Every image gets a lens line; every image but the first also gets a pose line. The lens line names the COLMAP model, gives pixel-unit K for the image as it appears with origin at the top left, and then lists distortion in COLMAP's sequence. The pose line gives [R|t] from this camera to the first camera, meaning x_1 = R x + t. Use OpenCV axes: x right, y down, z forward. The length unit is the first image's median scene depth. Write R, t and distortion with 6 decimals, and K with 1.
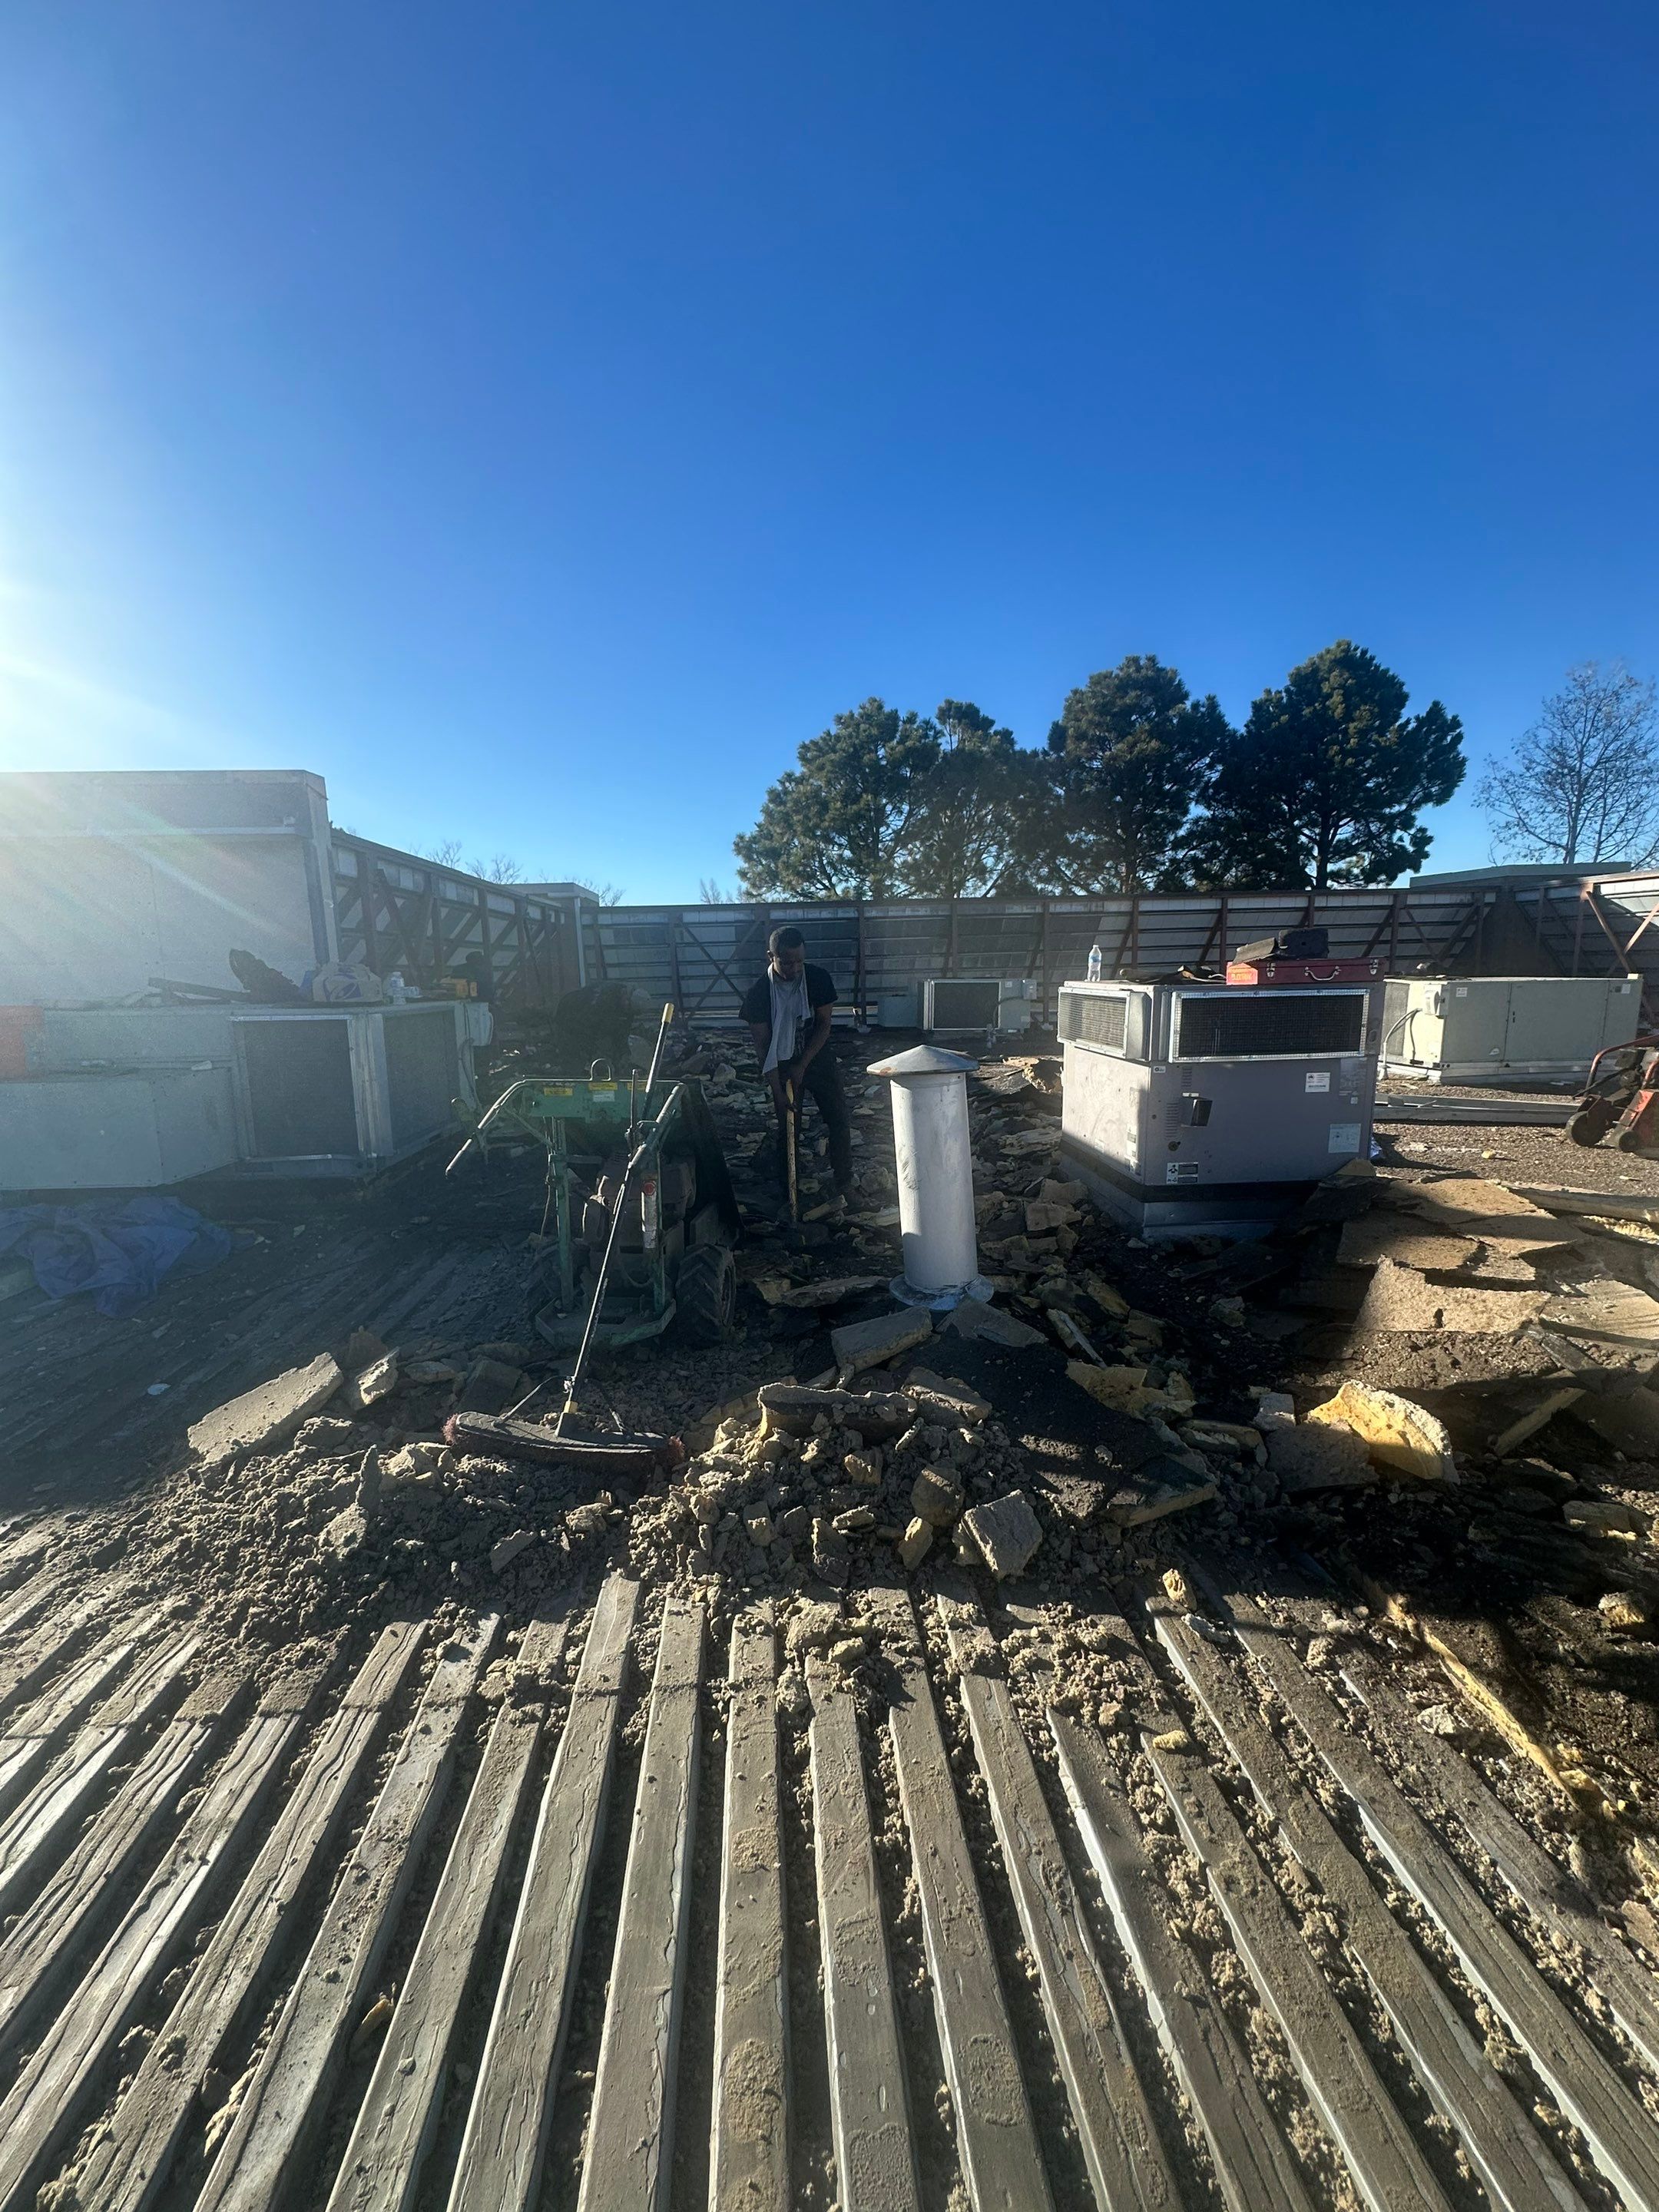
lens RADIAL K [[864.7, 0, 829.5], [0, 864.7, 1106.0], [0, 0, 1]] dist [-0.005494, -0.000218]
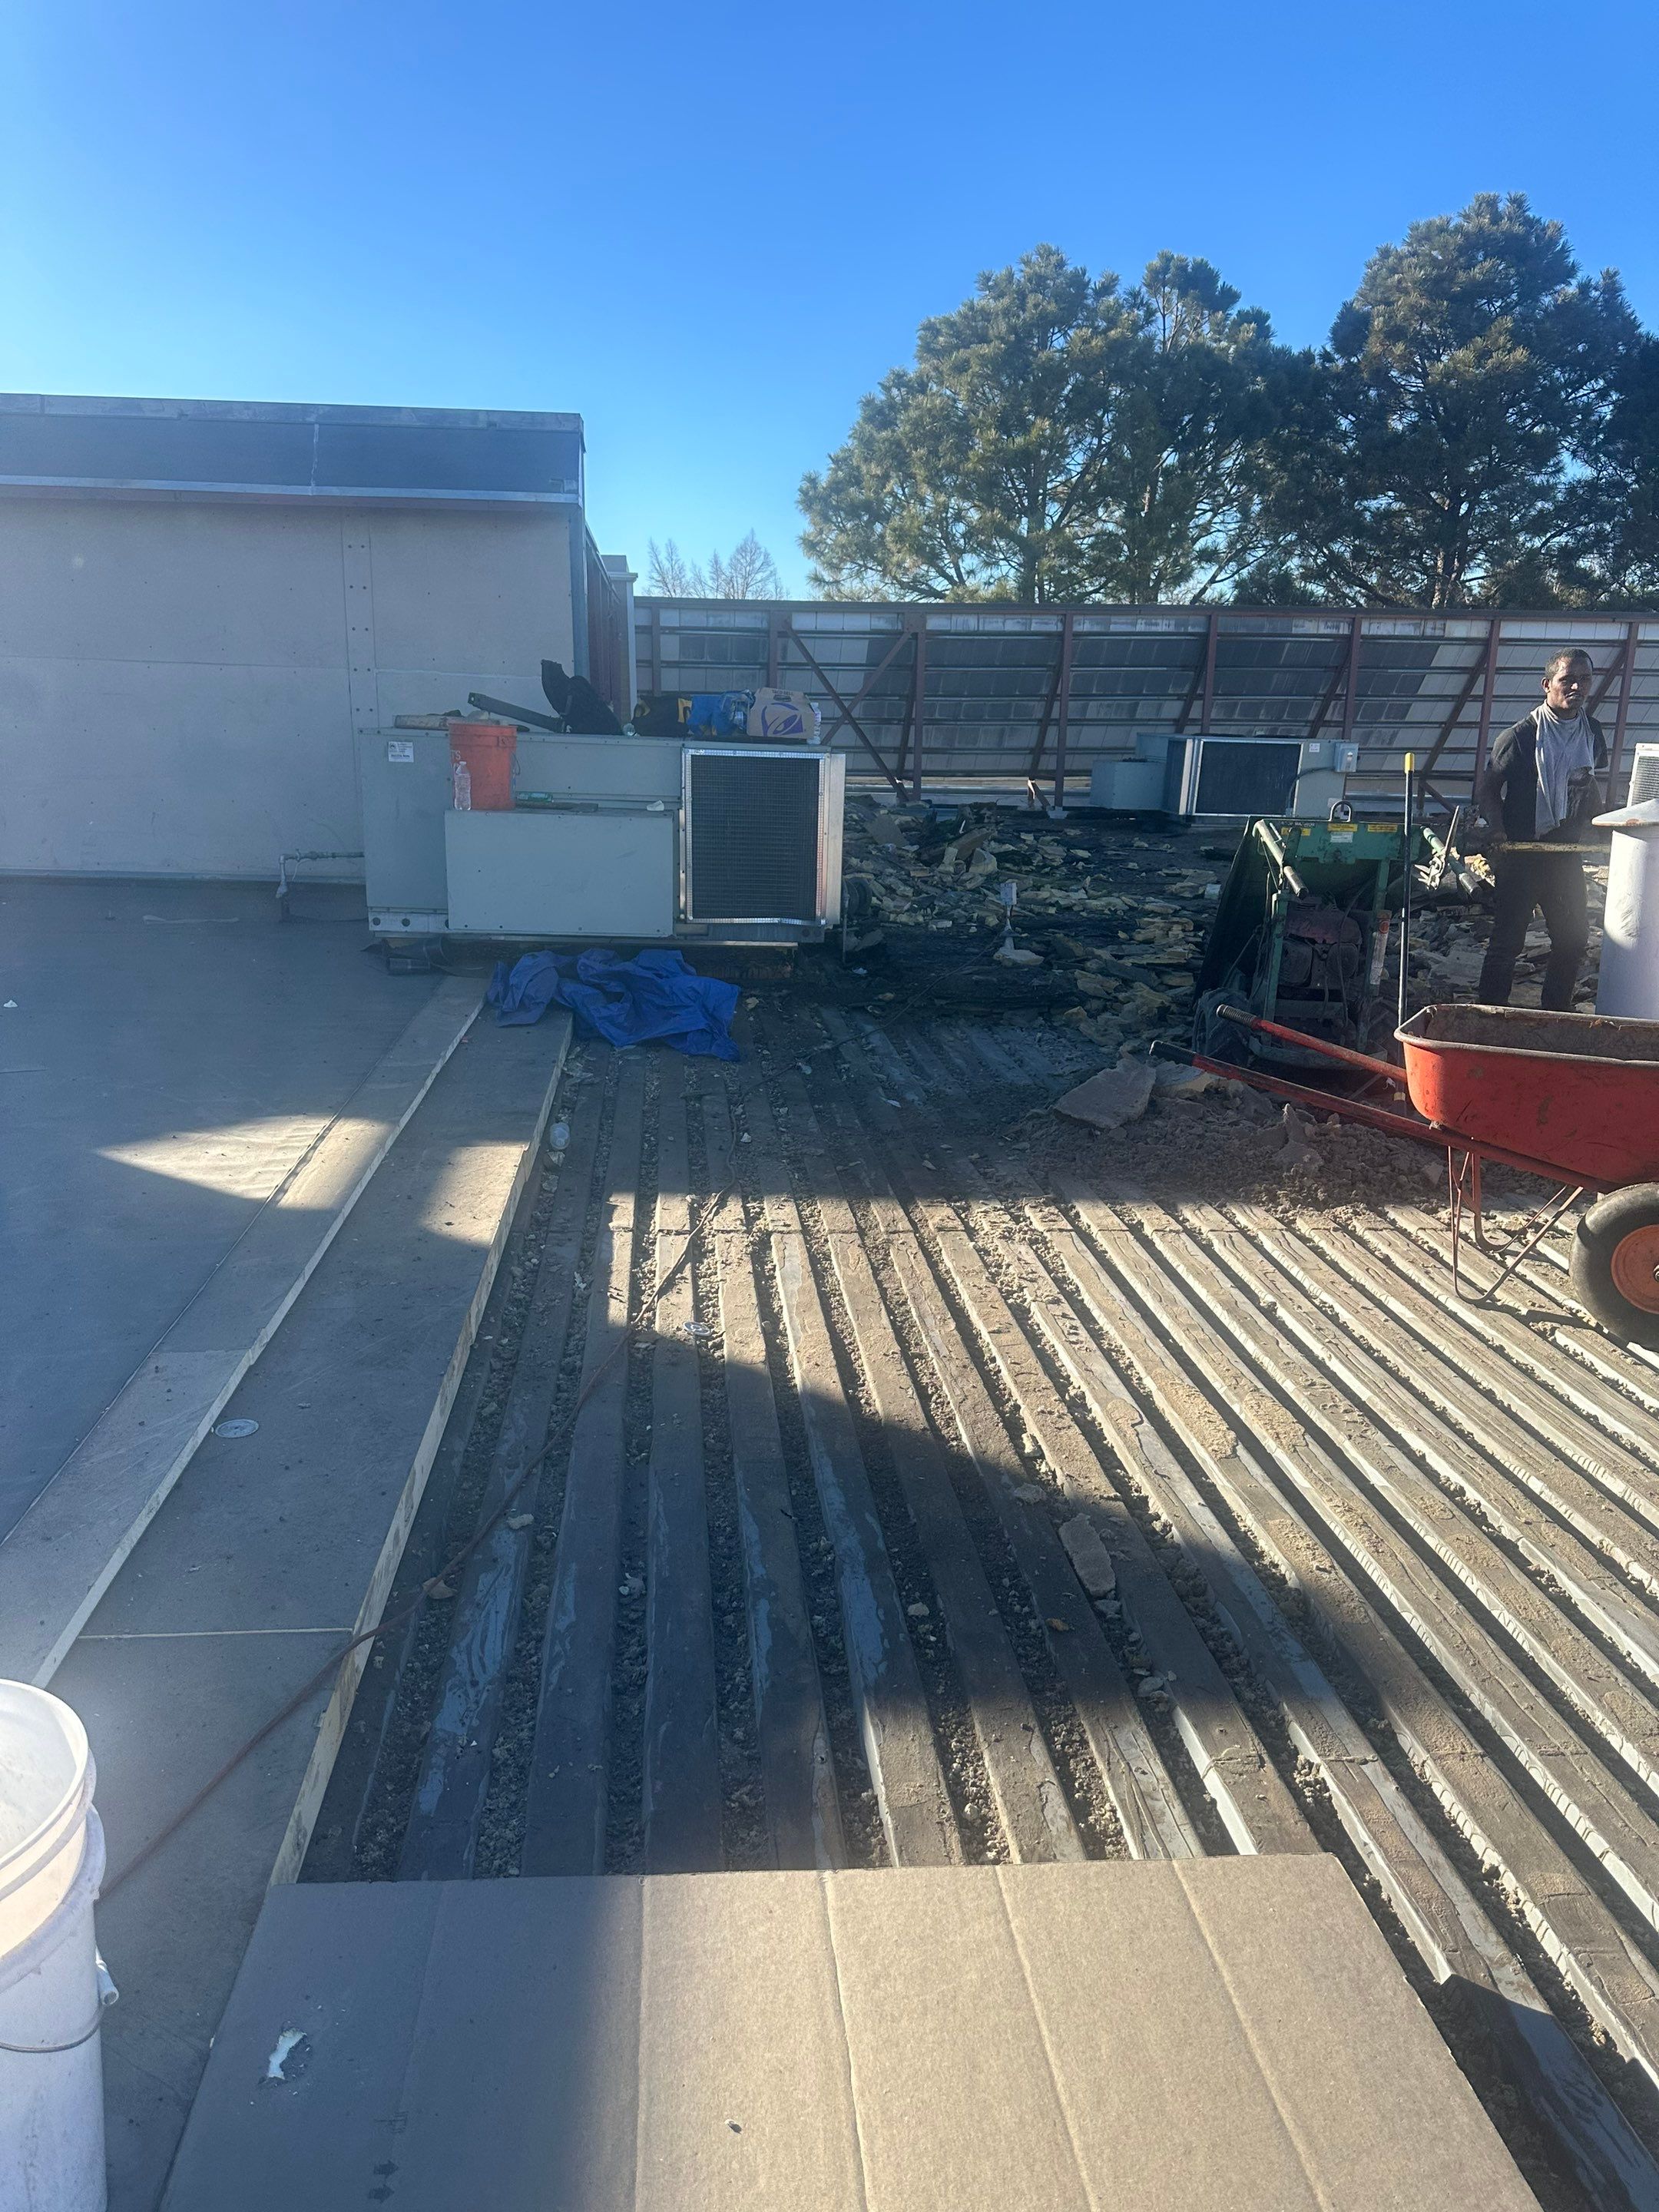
lens RADIAL K [[1535.1, 0, 846.4], [0, 1535.1, 1108.4], [0, 0, 1]] dist [0.038025, -0.051685]
pose [[0.998865, 0.029473, 0.037431, -0.159528], [-0.032873, 0.995053, 0.093748, 0.027676], [-0.034483, -0.094872, 0.994892, -0.148728]]
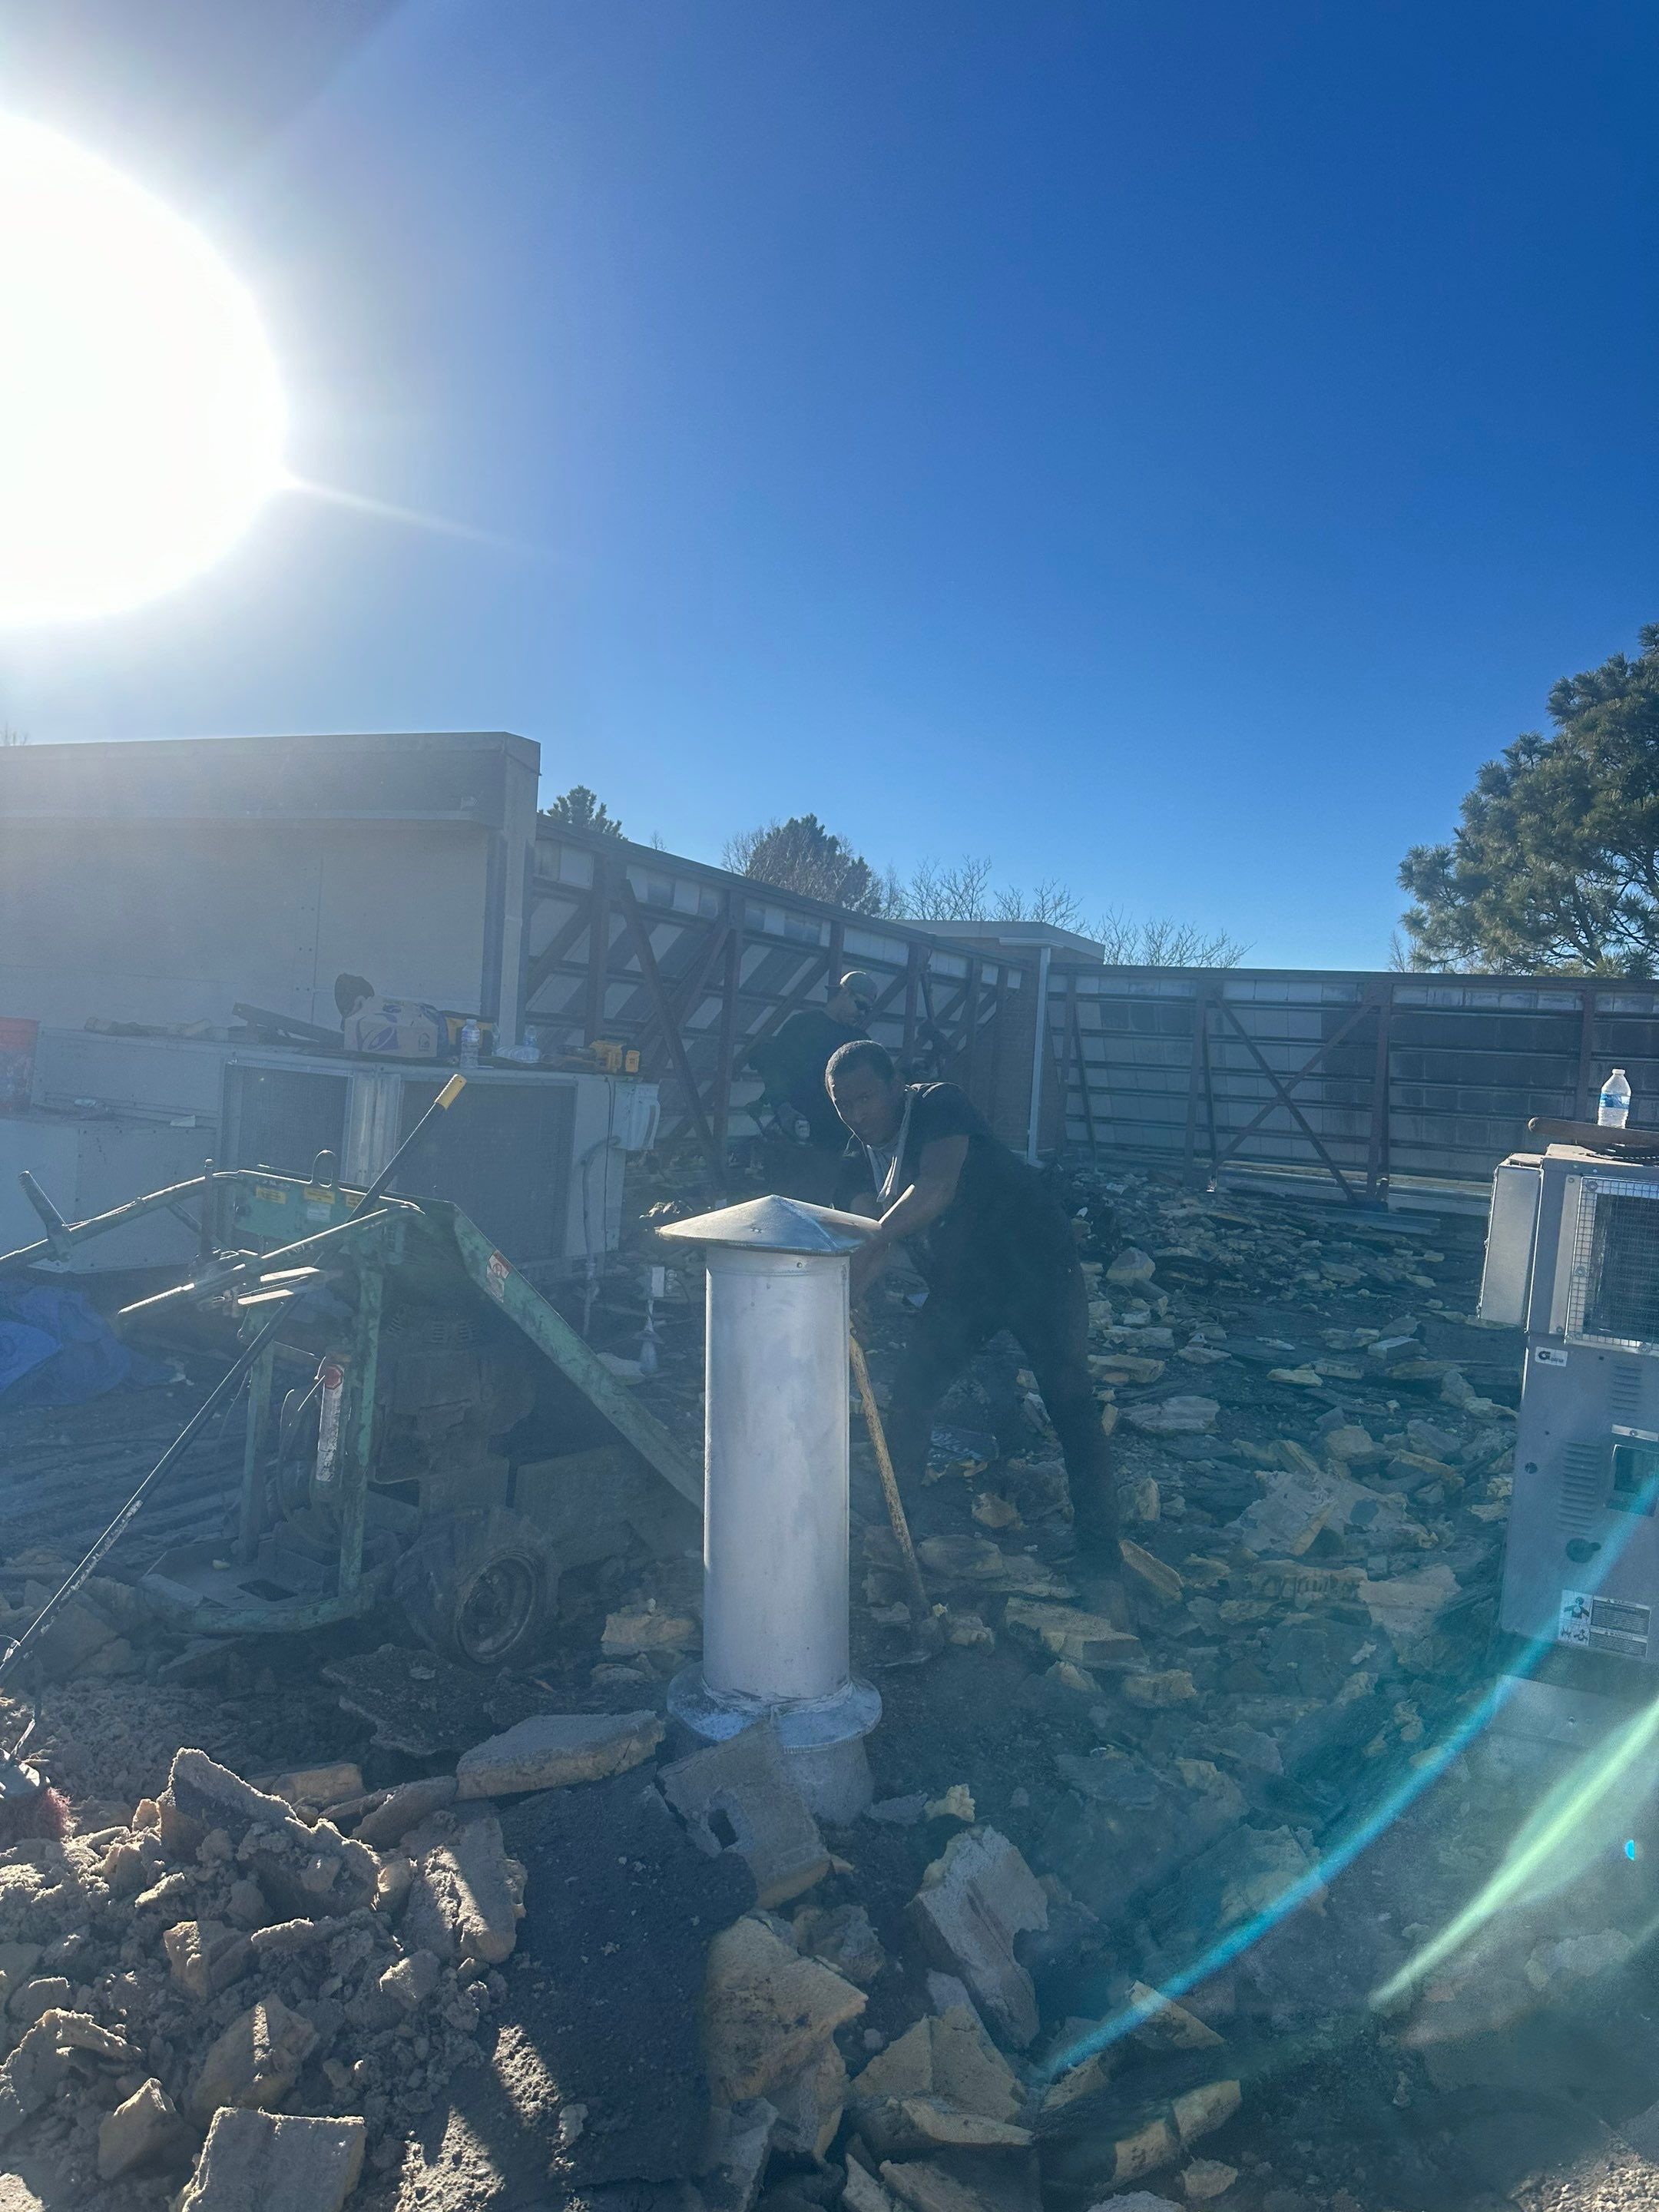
lens RADIAL K [[1529.5, 0, 829.5], [0, 1529.5, 1106.0], [0, 0, 1]] dist [0.043275, -0.050128]
pose [[0.862756, 0.097961, -0.496041, 0.107226], [-0.167214, 0.981130, -0.097074, -0.007280], [0.477171, 0.166696, 0.862856, 0.041847]]
